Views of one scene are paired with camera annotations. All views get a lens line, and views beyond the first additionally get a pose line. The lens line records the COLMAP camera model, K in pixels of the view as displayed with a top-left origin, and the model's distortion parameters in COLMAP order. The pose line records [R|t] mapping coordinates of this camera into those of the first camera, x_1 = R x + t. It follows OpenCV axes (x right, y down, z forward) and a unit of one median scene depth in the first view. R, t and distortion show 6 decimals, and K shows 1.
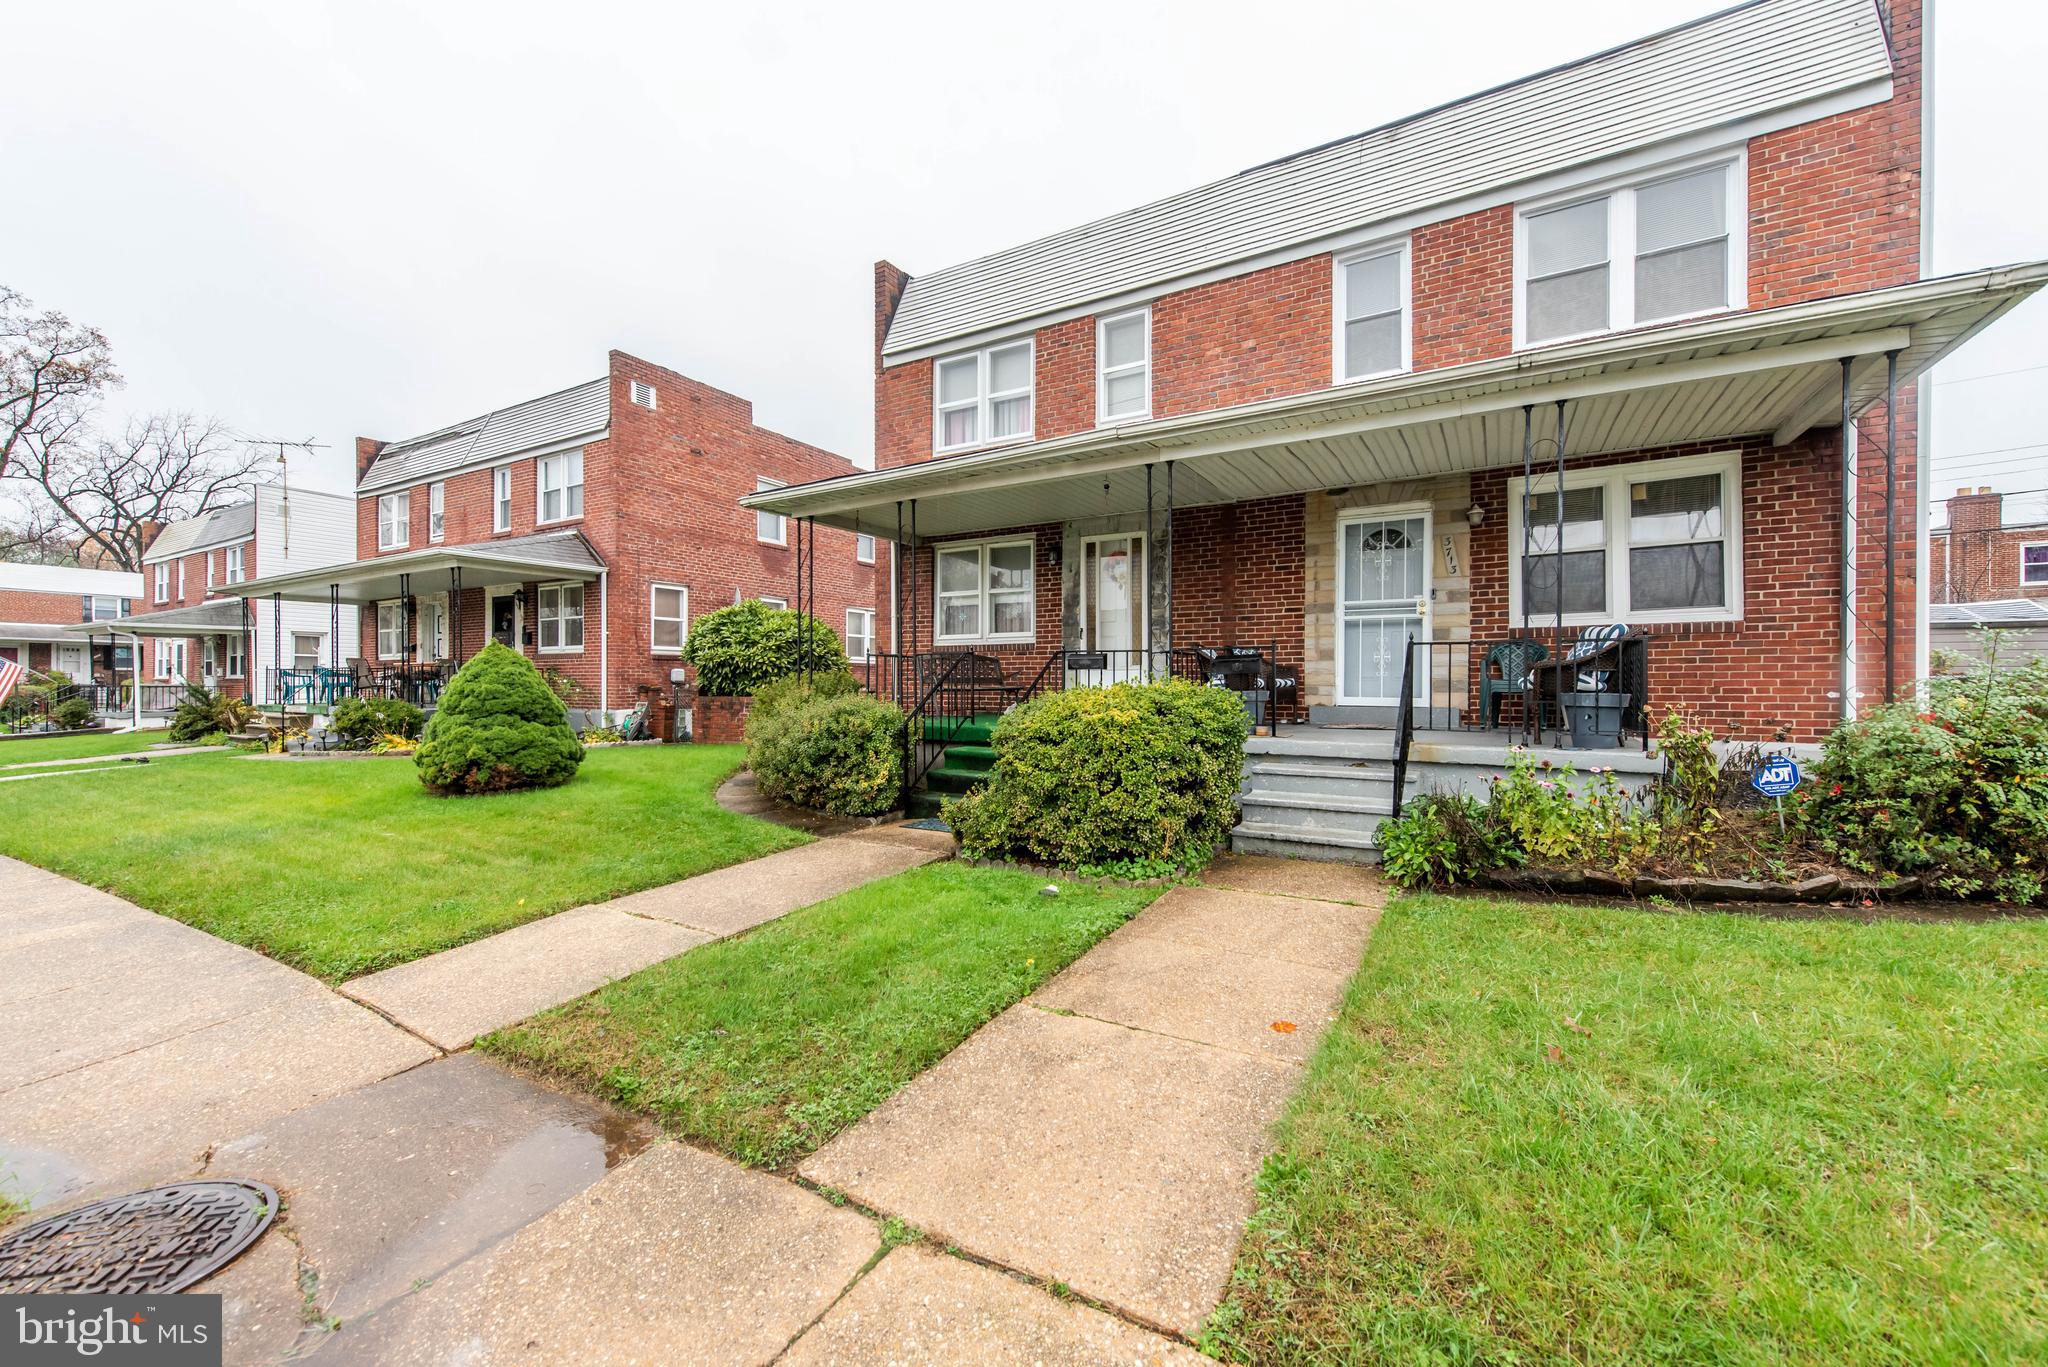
lens RADIAL K [[801.8, 0, 1028.3], [0, 801.8, 681.8], [0, 0, 1]] dist [0.021259, -0.007287]
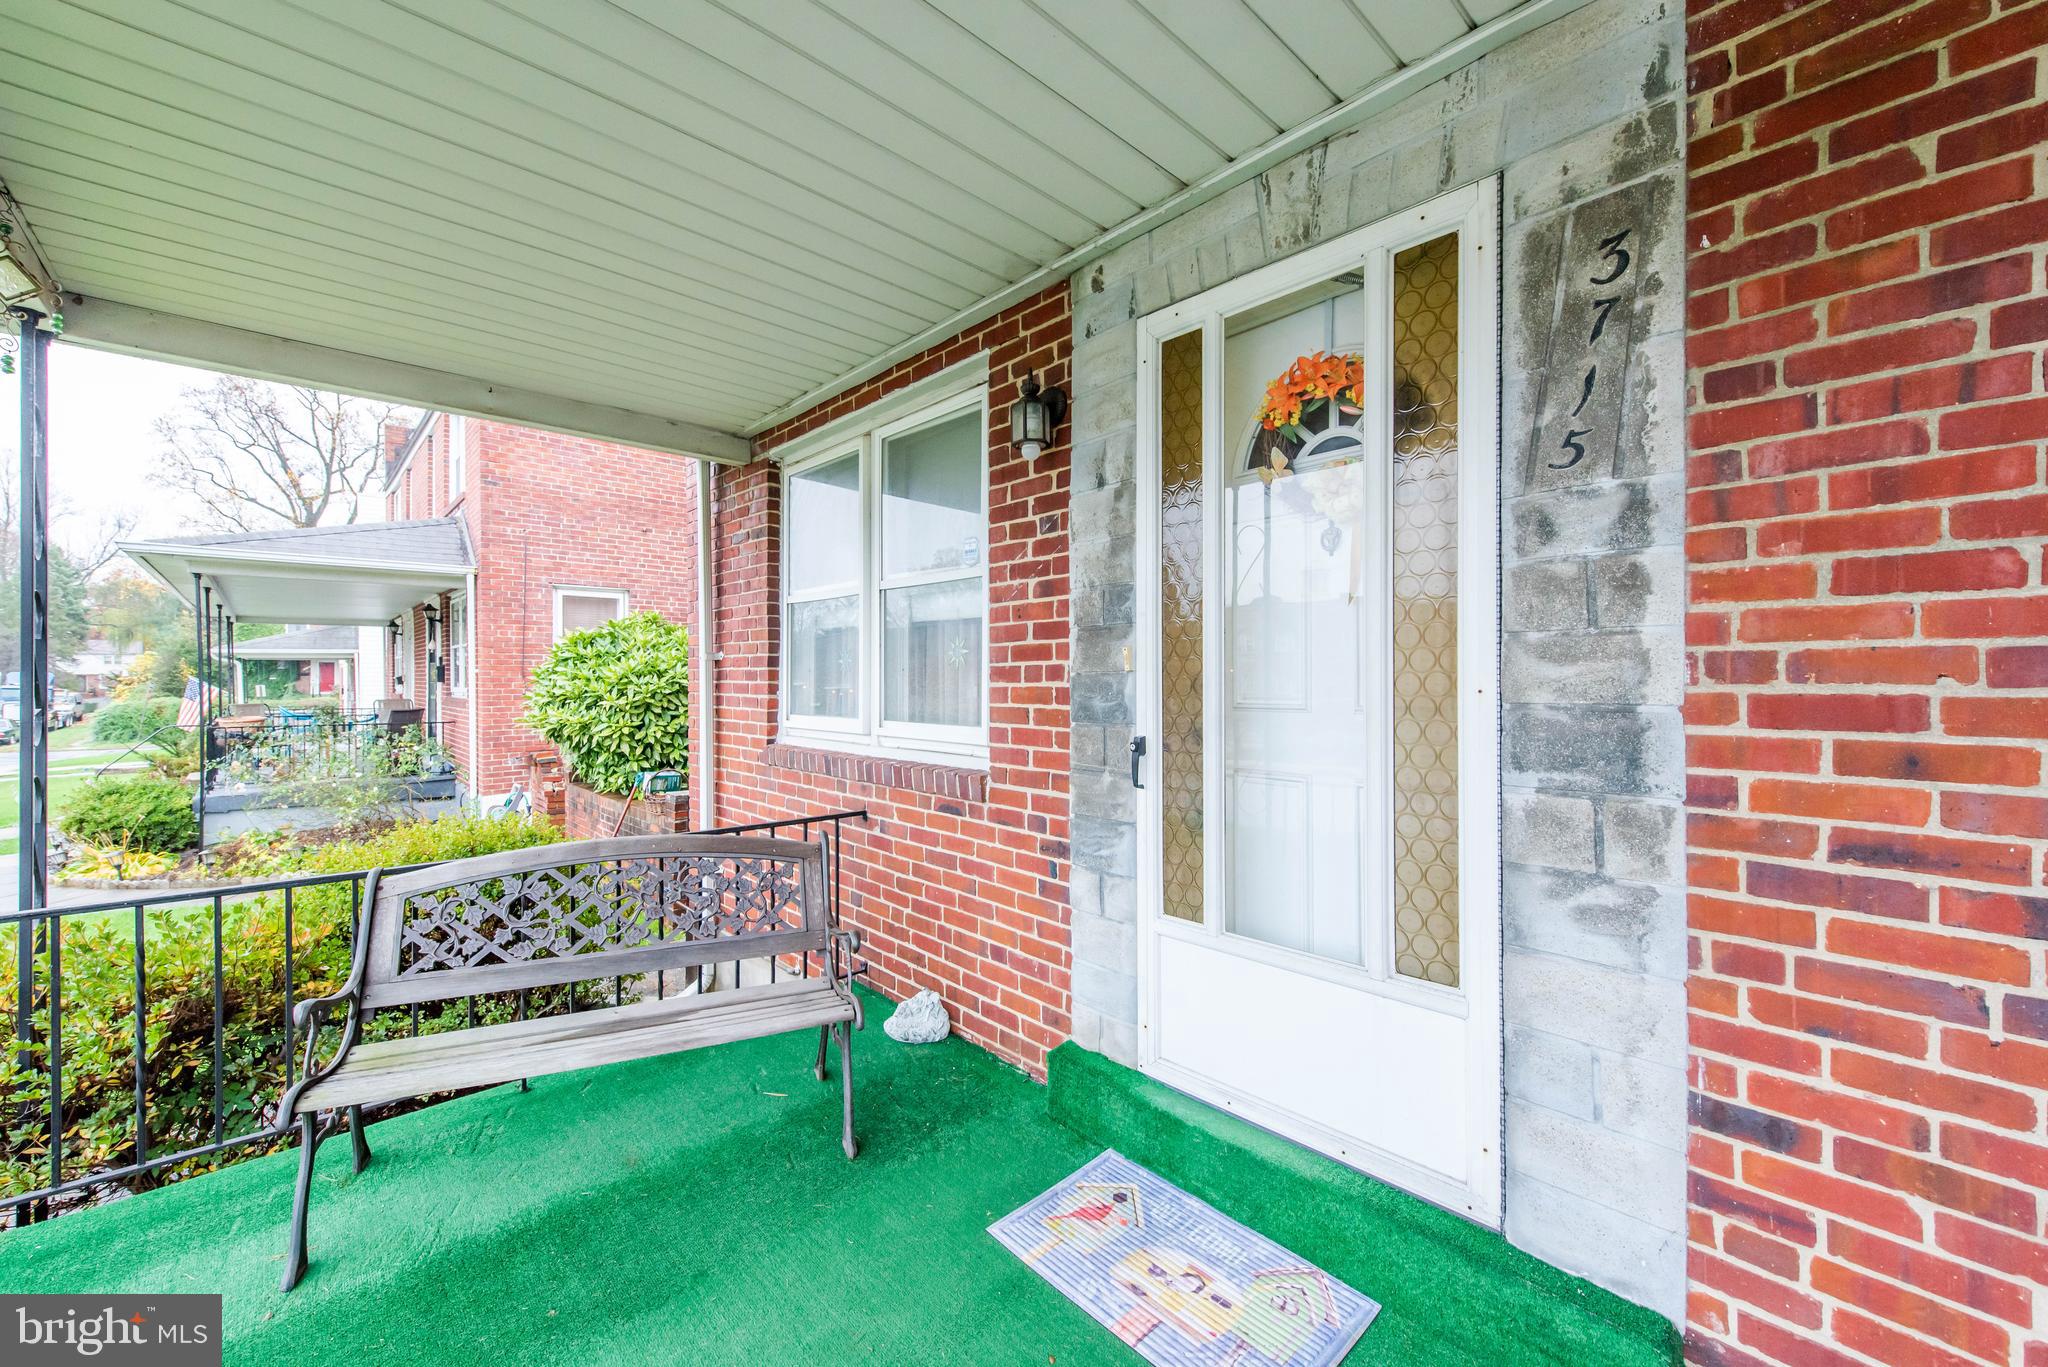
lens RADIAL K [[801.8, 0, 1028.3], [0, 801.8, 681.8], [0, 0, 1]] dist [0.021259, -0.007287]
pose [[0.961144, -0.005857, -0.275986, 0.093358], [0.009686, 0.999875, 0.012510, -0.081485], [0.275878, -0.014697, 0.961080, 0.749972]]
